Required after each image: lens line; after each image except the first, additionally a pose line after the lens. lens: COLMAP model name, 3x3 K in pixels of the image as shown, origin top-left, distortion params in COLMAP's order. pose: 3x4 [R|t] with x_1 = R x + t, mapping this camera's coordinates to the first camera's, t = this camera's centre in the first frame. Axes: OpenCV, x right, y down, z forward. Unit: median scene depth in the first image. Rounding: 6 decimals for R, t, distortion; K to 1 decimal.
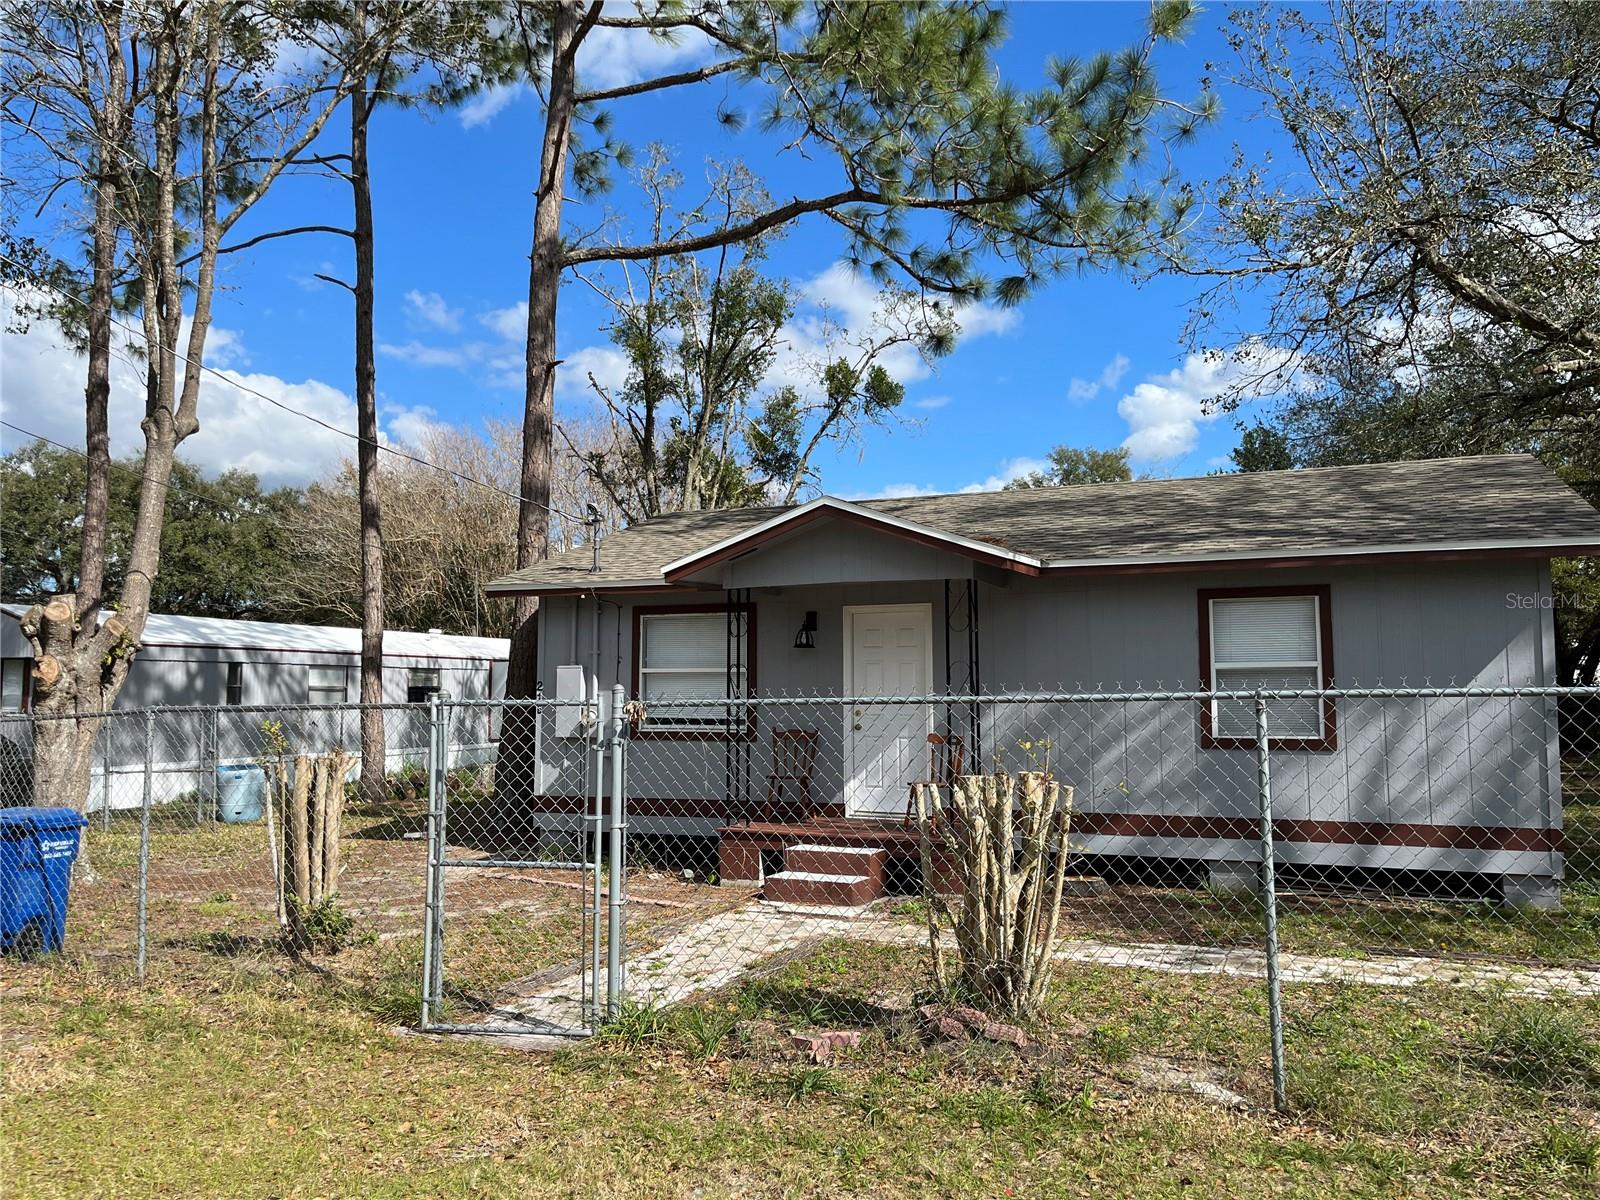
lens RADIAL K [[1218.8, 0, 805.8], [0, 1218.8, 593.6], [0, 0, 1]] dist [-0.031167, -0.003487]
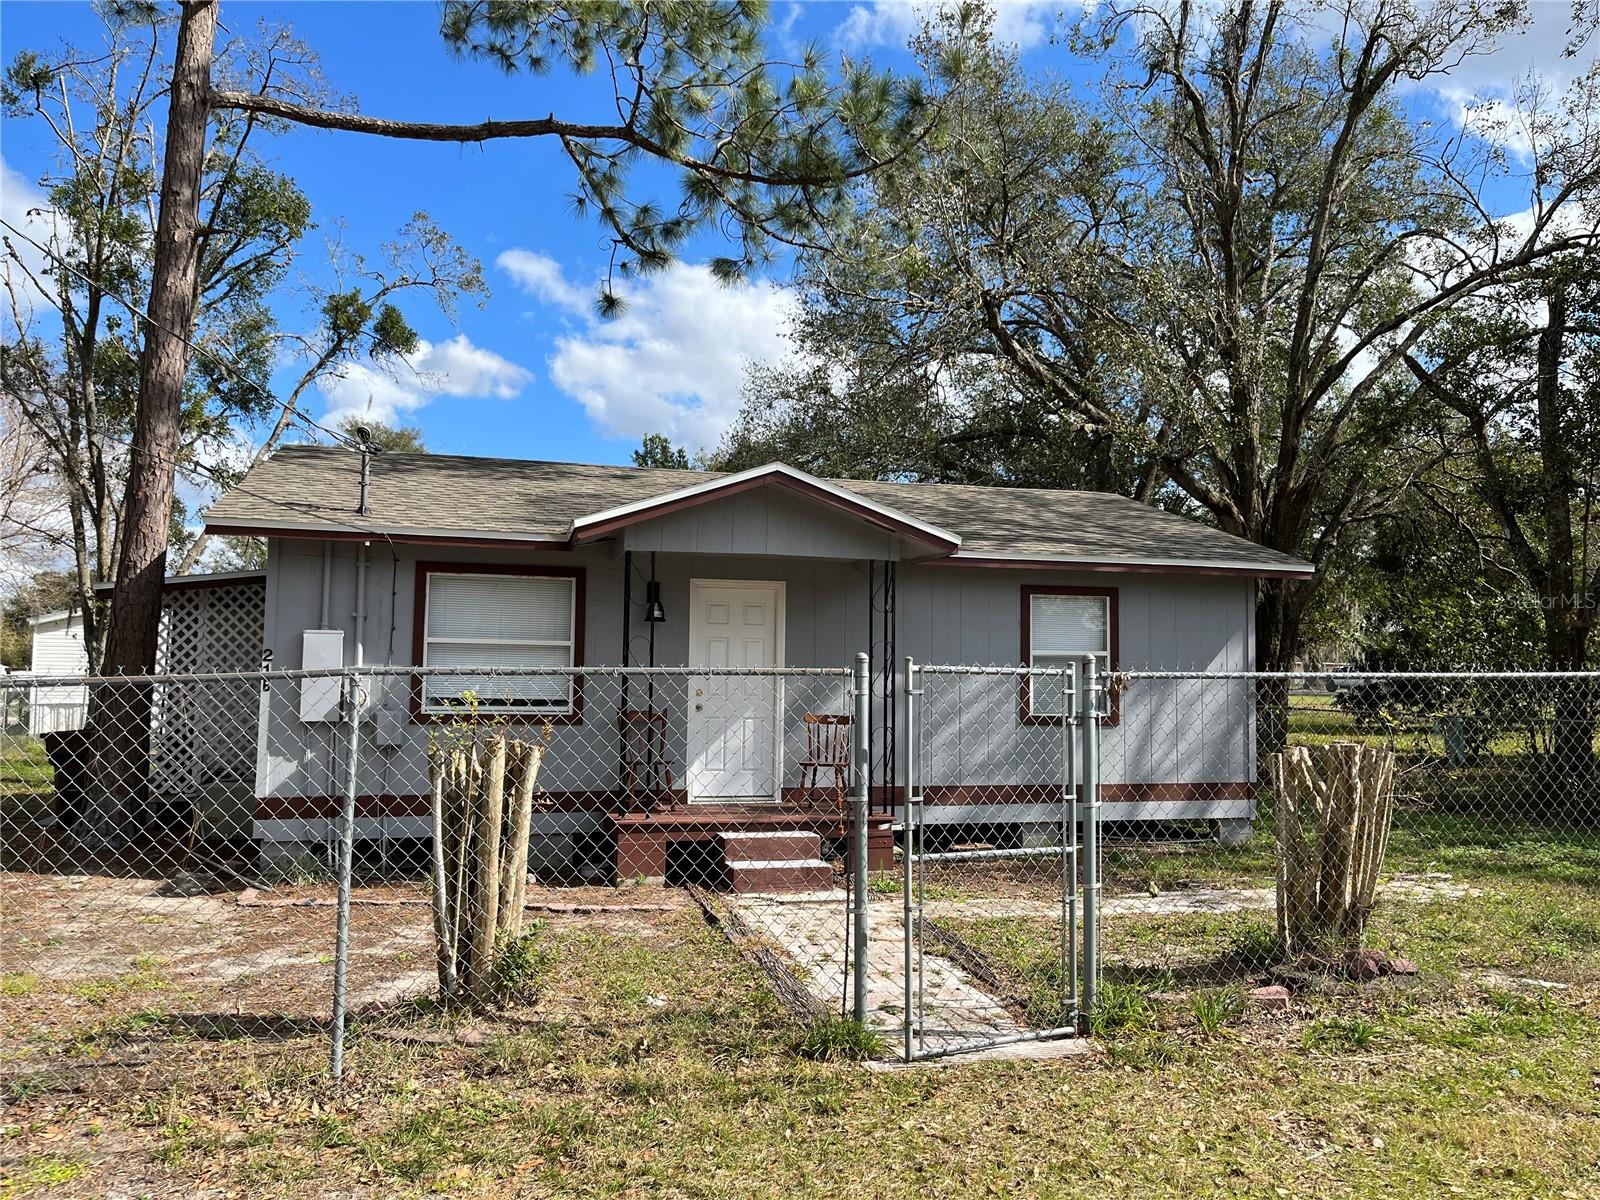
lens RADIAL K [[1218.8, 0, 804.3], [0, 1218.8, 603.1], [0, 0, 1]] dist [-0.031167, -0.003487]
pose [[0.773188, 0.051911, 0.632049, -0.545422], [-0.063676, 0.997962, -0.004068, 0.030750], [-0.630972, -0.037101, 0.774918, 0.245343]]
